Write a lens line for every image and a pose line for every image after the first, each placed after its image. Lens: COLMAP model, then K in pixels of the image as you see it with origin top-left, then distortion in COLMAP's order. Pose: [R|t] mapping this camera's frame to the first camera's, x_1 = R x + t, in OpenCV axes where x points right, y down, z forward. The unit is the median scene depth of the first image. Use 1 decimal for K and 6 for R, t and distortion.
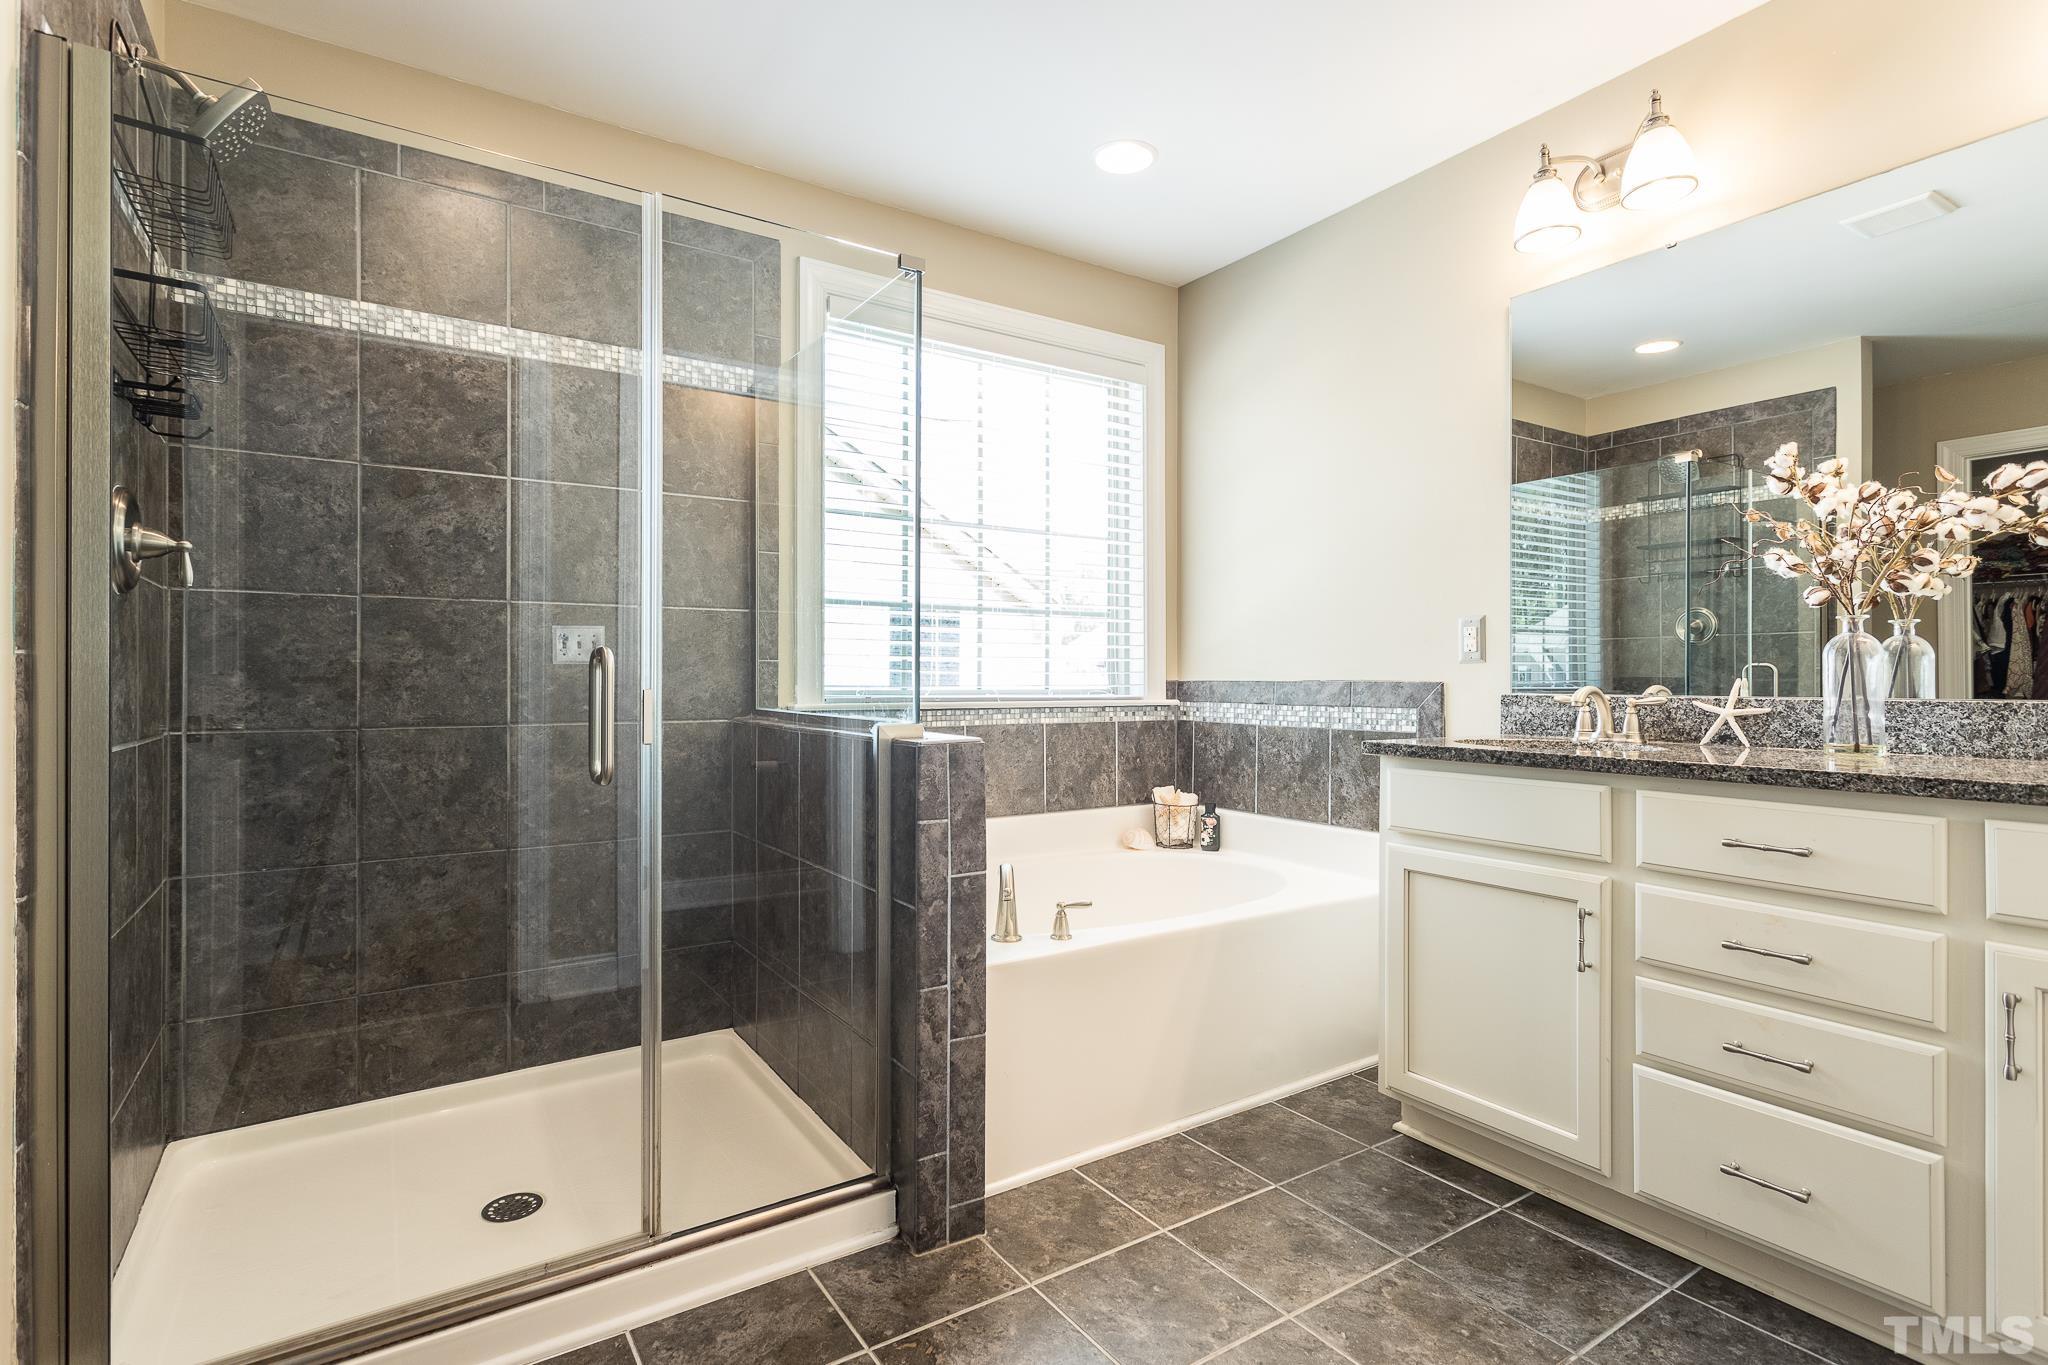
lens RADIAL K [[991.6, 0, 1017.8], [0, 991.6, 676.8], [0, 0, 1]] dist [0.002585, 0.002145]
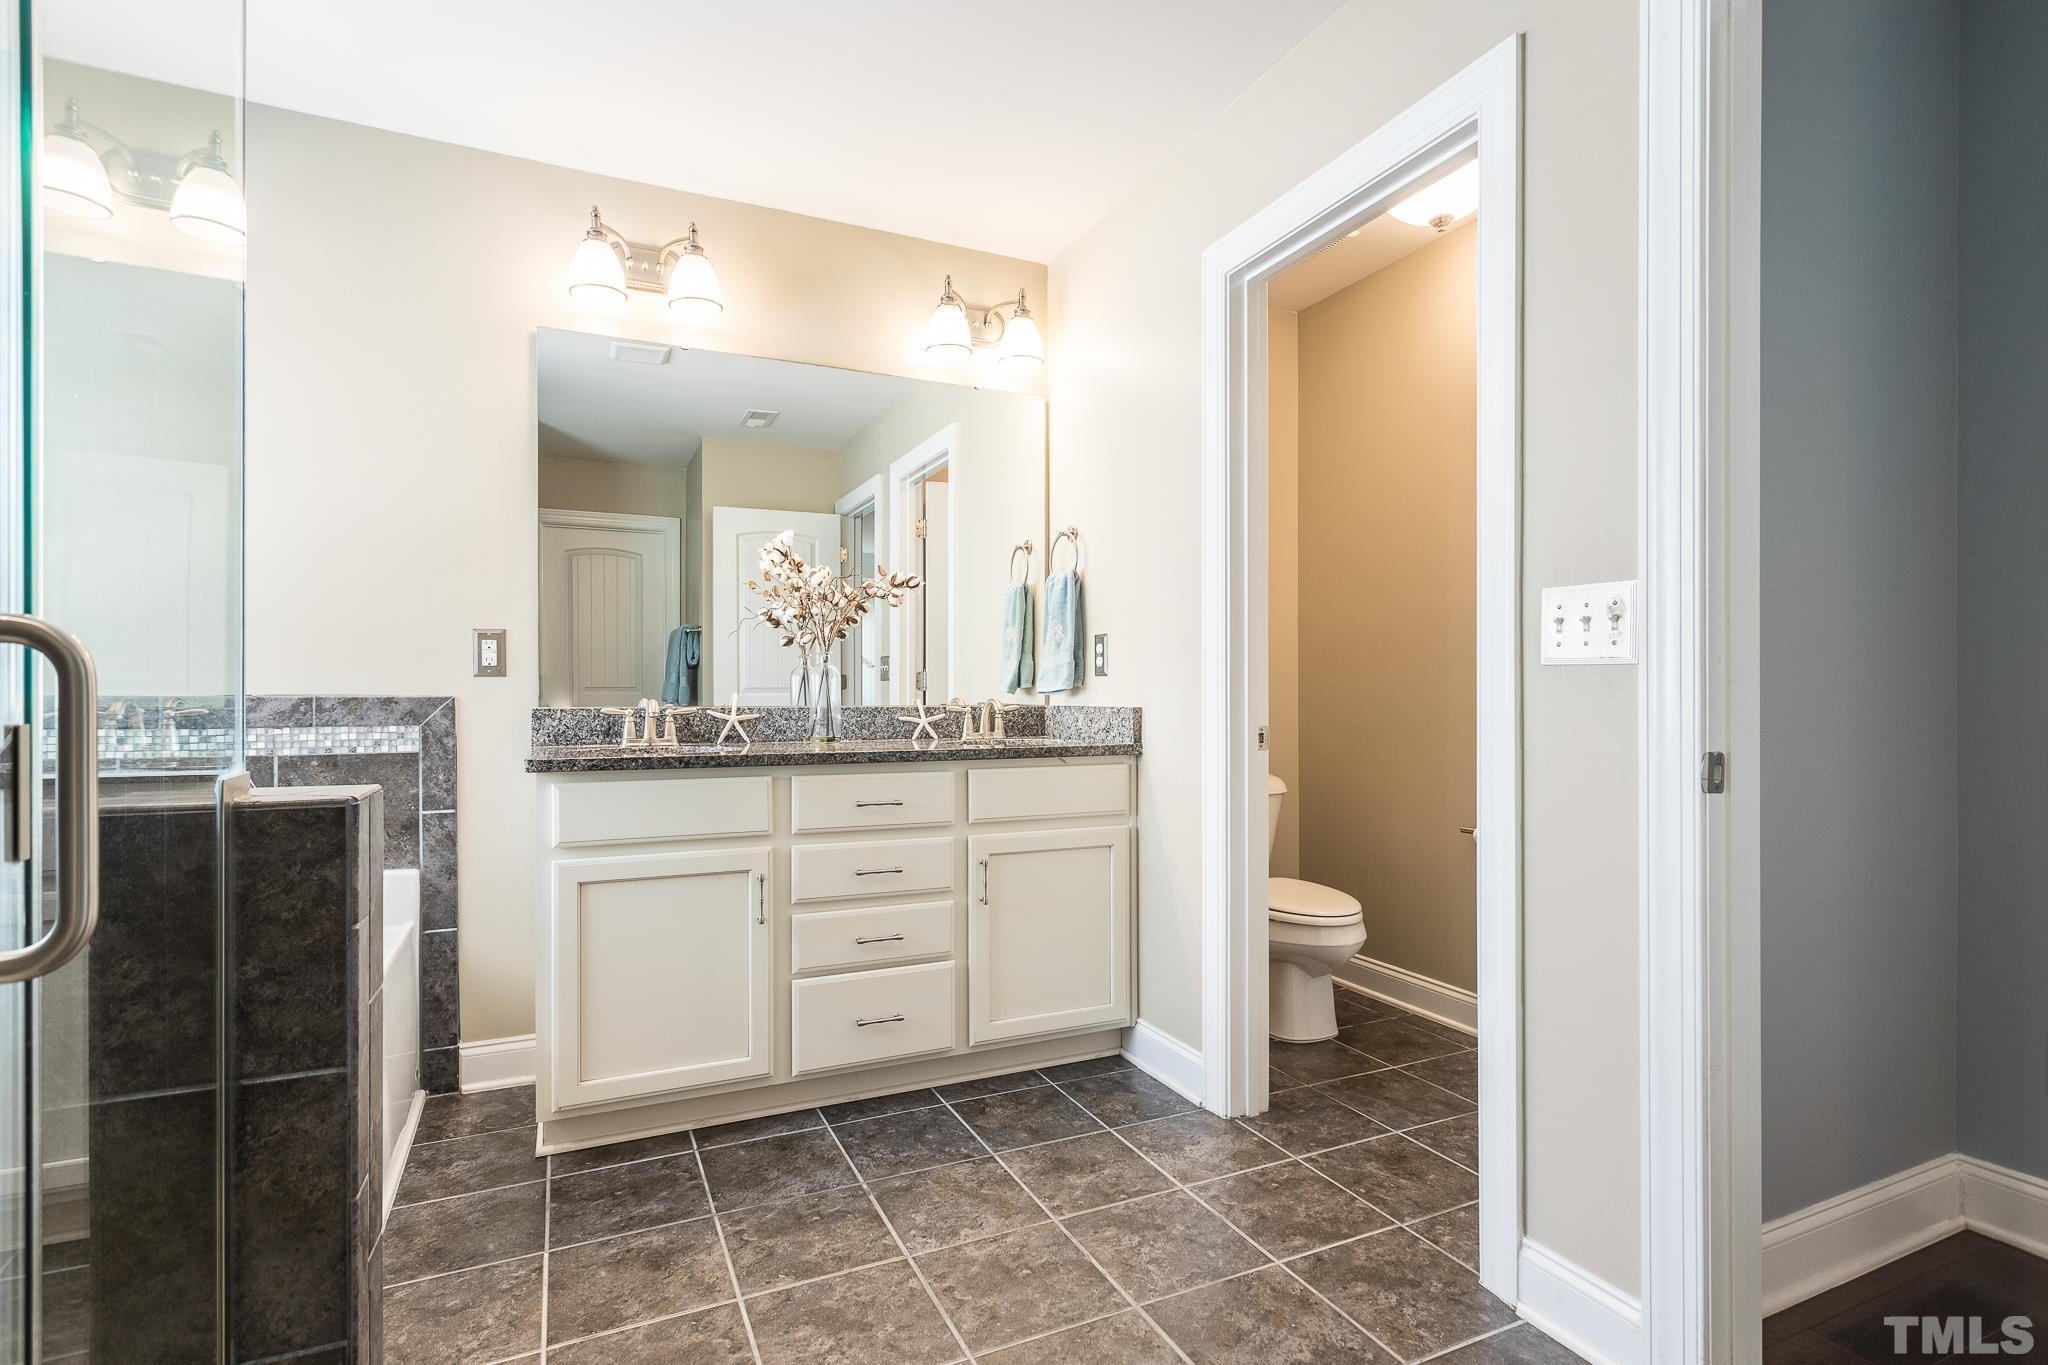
lens RADIAL K [[991.6, 0, 1020.1], [0, 991.6, 690.3], [0, 0, 1]] dist [0.002585, 0.002145]
pose [[0.144233, 0.000518, 0.989544, -0.627703], [-0.004045, 0.999992, 0.000066, -0.004188], [-0.989536, -0.004012, 0.144234, 0.477767]]
